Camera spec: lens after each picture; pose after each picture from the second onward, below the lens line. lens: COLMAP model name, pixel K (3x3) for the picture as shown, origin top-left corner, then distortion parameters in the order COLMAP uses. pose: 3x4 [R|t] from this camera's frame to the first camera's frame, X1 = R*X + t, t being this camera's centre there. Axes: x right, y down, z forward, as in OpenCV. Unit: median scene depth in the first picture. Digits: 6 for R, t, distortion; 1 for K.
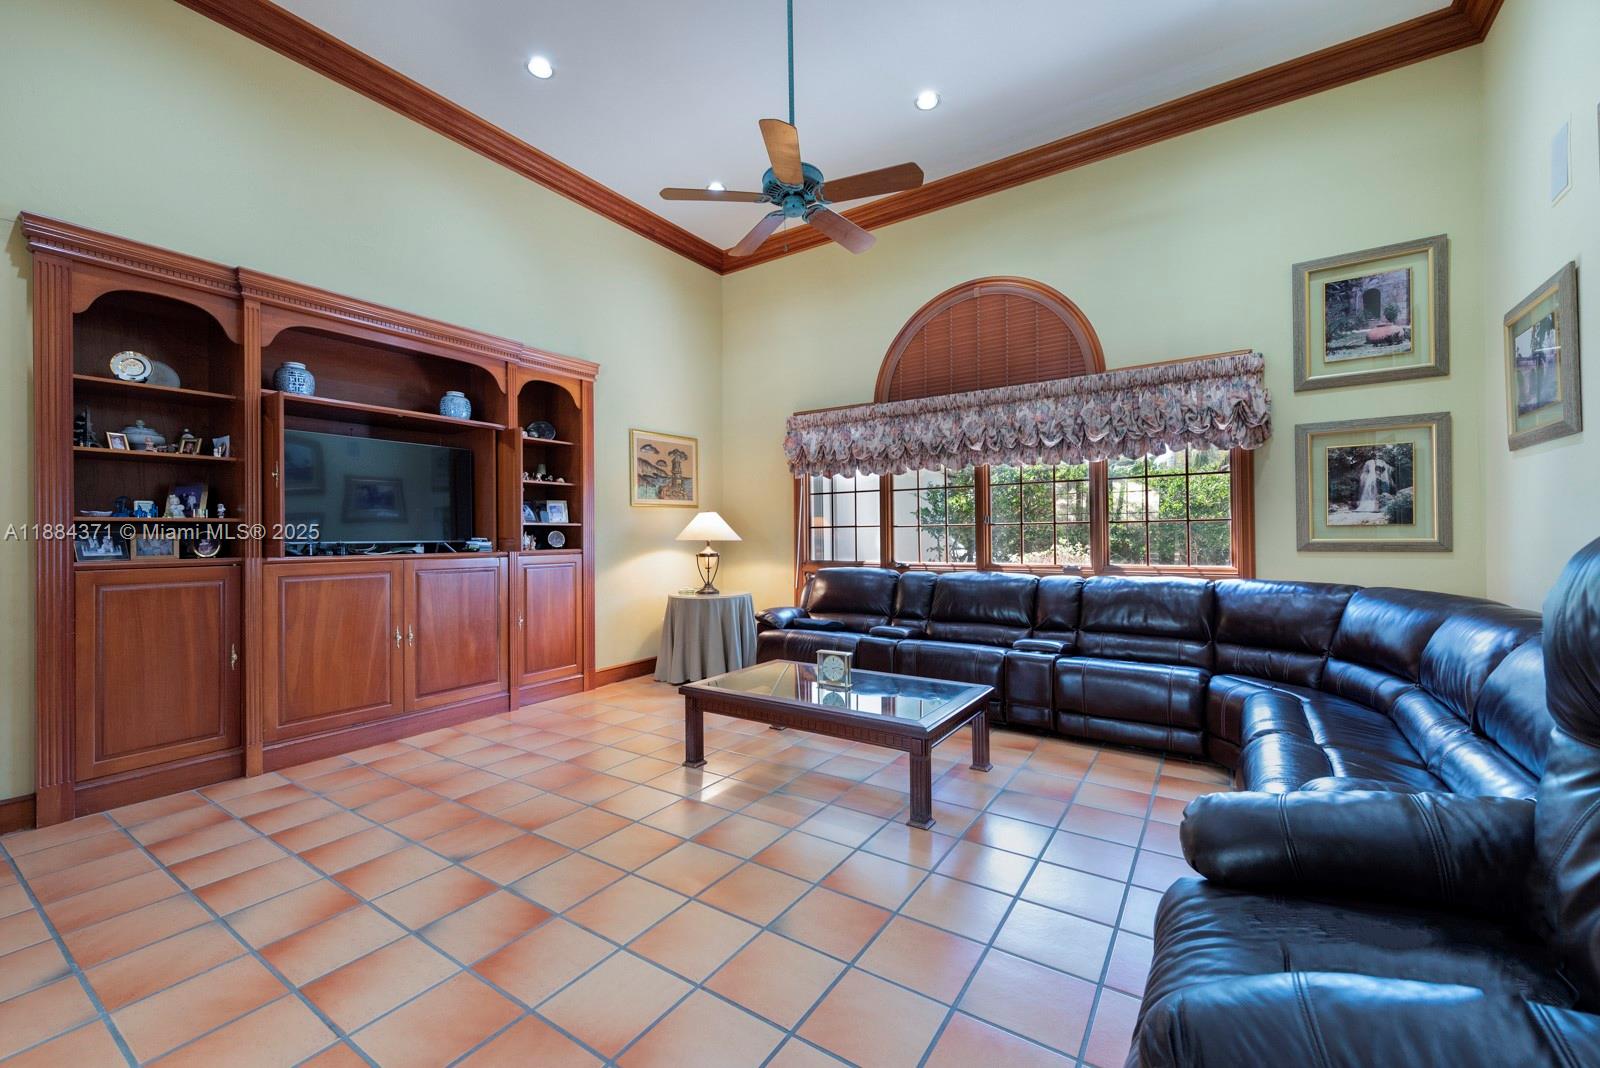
lens RADIAL K [[654.6, 0, 792.7], [0, 654.6, 534.2], [0, 0, 1]] dist [0.003908, -0.000487]
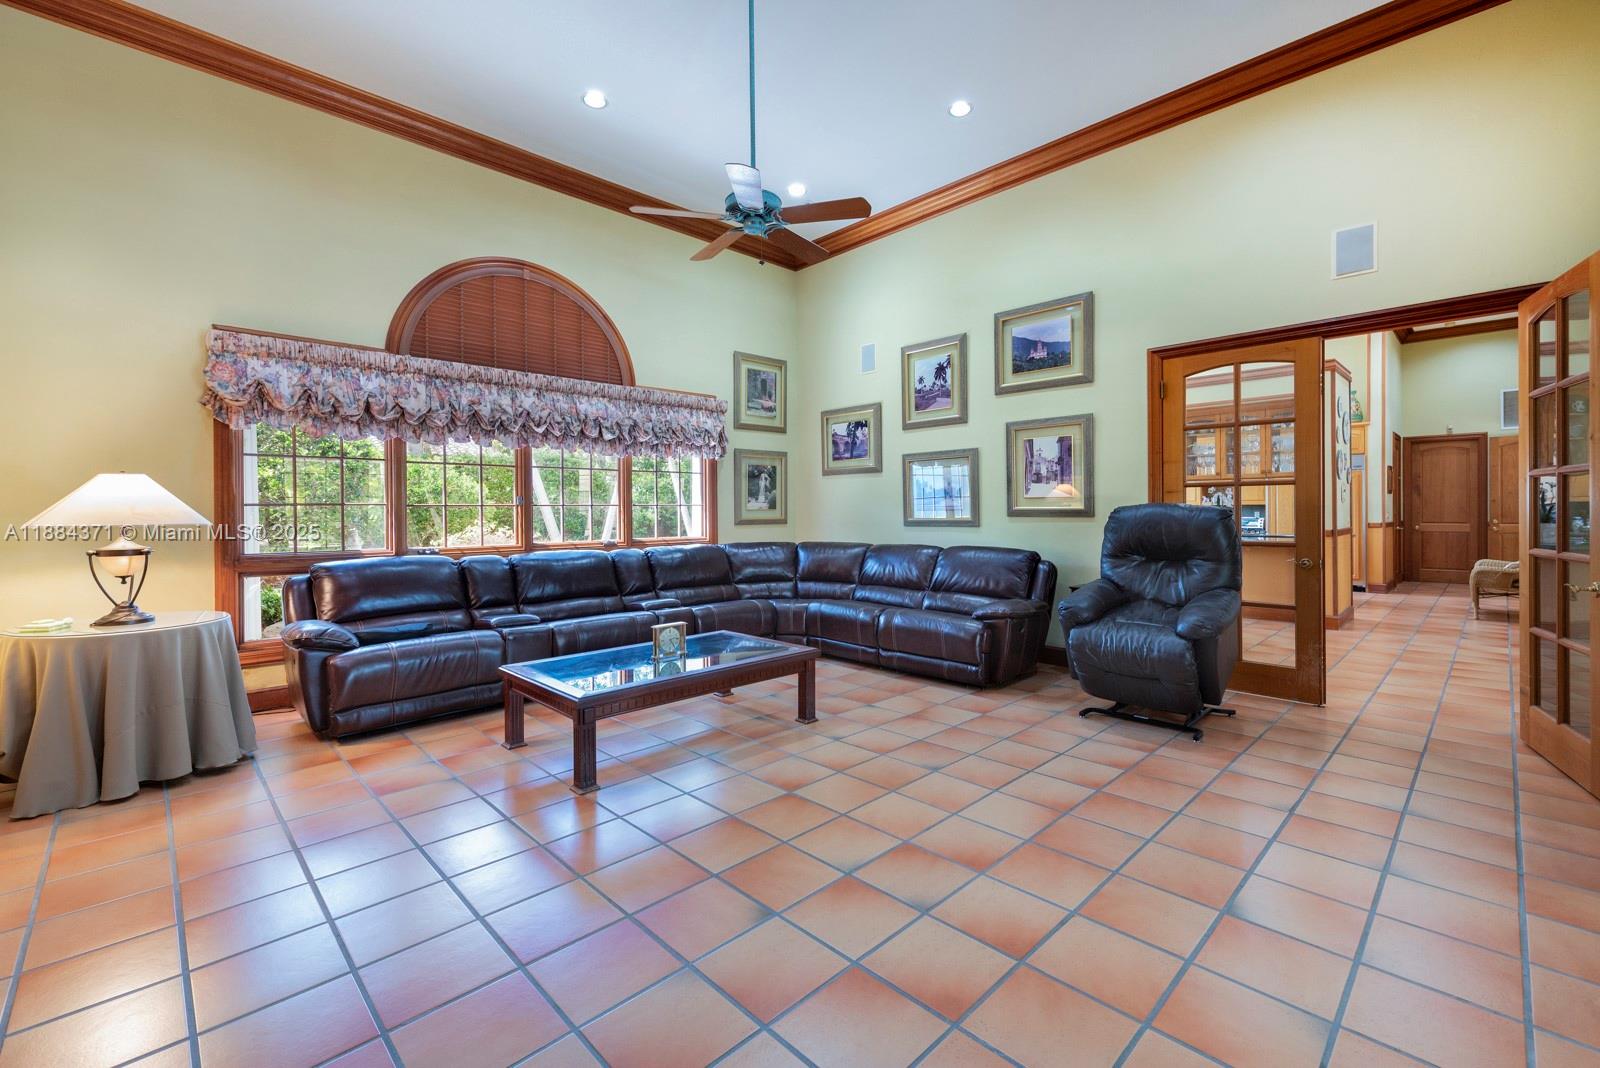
lens RADIAL K [[654.6, 0, 795.1], [0, 654.6, 520.3], [0, 0, 1]] dist [0.003908, -0.000487]
pose [[0.215439, -0.008983, 0.976476, -0.727739], [-0.001794, 0.999952, 0.009595, -0.001255], [-0.976516, -0.003819, 0.215412, 0.446624]]
